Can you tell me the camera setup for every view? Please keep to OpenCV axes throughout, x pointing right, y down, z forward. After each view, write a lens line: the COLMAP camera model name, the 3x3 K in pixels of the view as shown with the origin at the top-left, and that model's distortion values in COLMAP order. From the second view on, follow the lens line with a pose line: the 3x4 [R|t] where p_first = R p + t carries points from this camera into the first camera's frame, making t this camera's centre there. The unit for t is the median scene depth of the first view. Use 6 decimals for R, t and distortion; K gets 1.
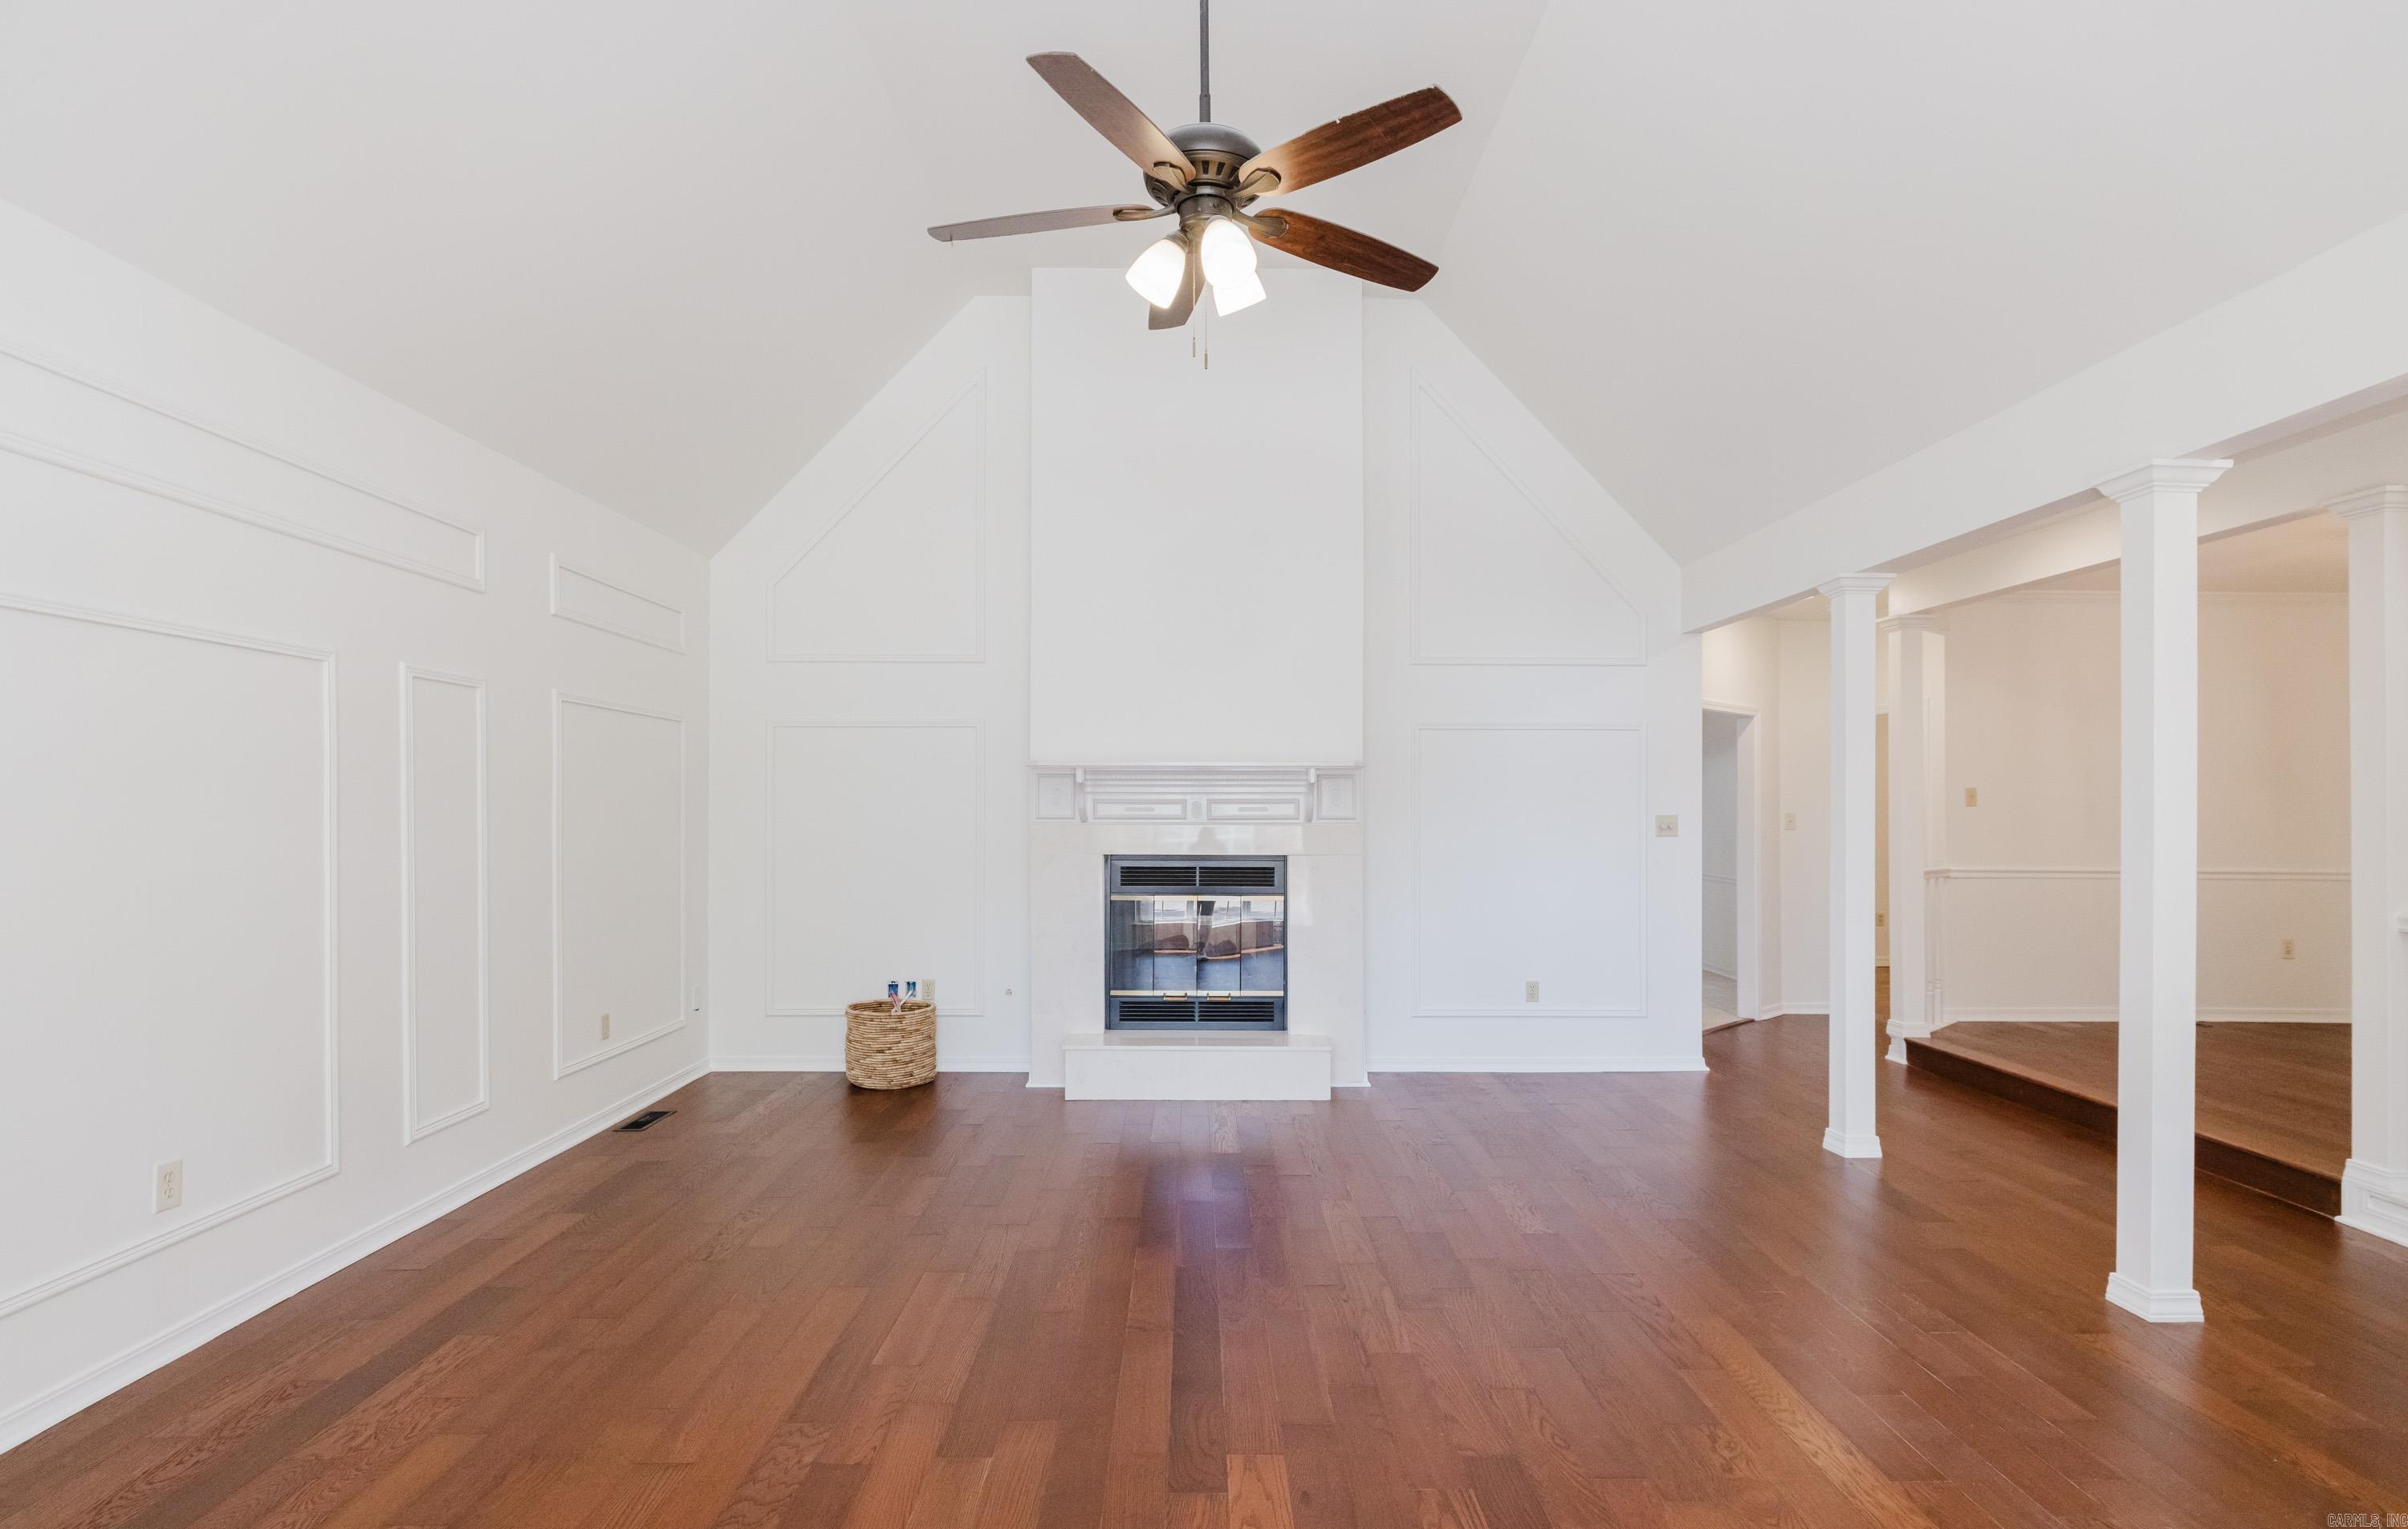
lens RADIAL K [[1120.8, 0, 1278.8], [0, 1120.8, 822.3], [0, 0, 1]] dist [-0.003761, -0.000502]
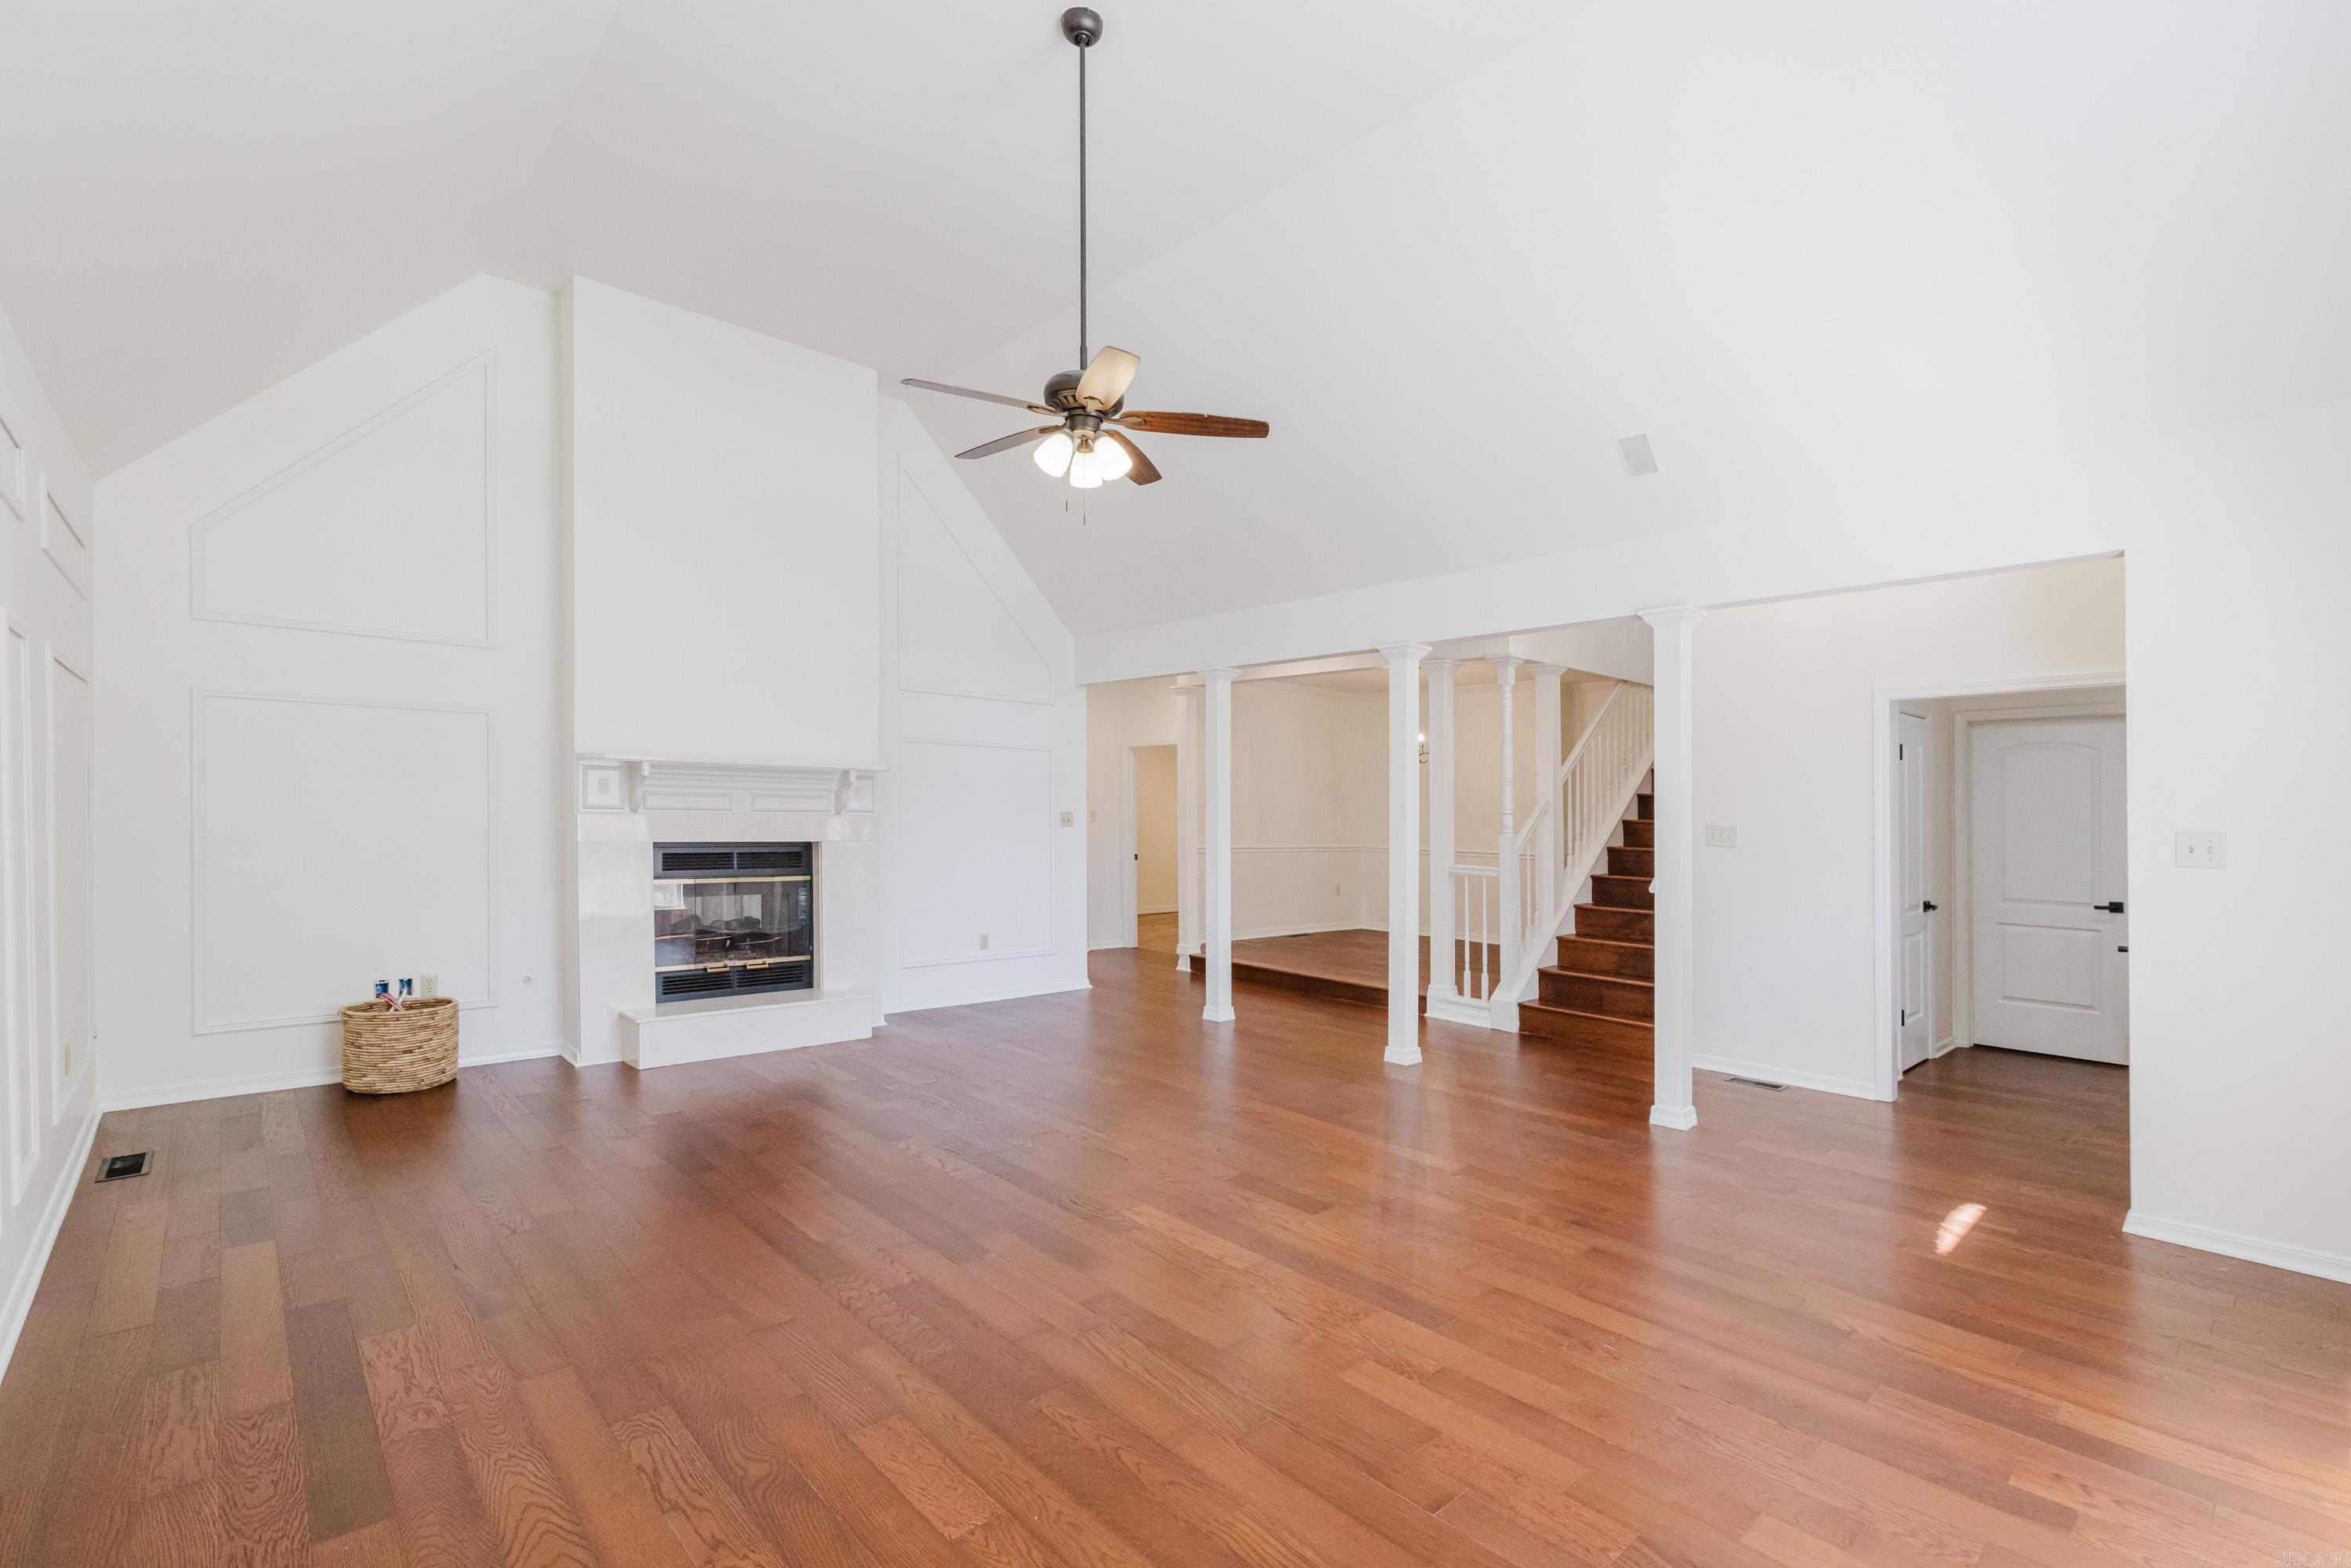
lens RADIAL K [[1000.6, 0, 1174.5], [0, 1000.6, 804.6], [0, 0, 1]] dist [0.001208, 0.000476]
pose [[0.763036, 0.015698, 0.646165, -0.396706], [-0.010752, 0.999875, -0.011593, -0.001872], [-0.646266, 0.001898, 0.763110, -0.065426]]
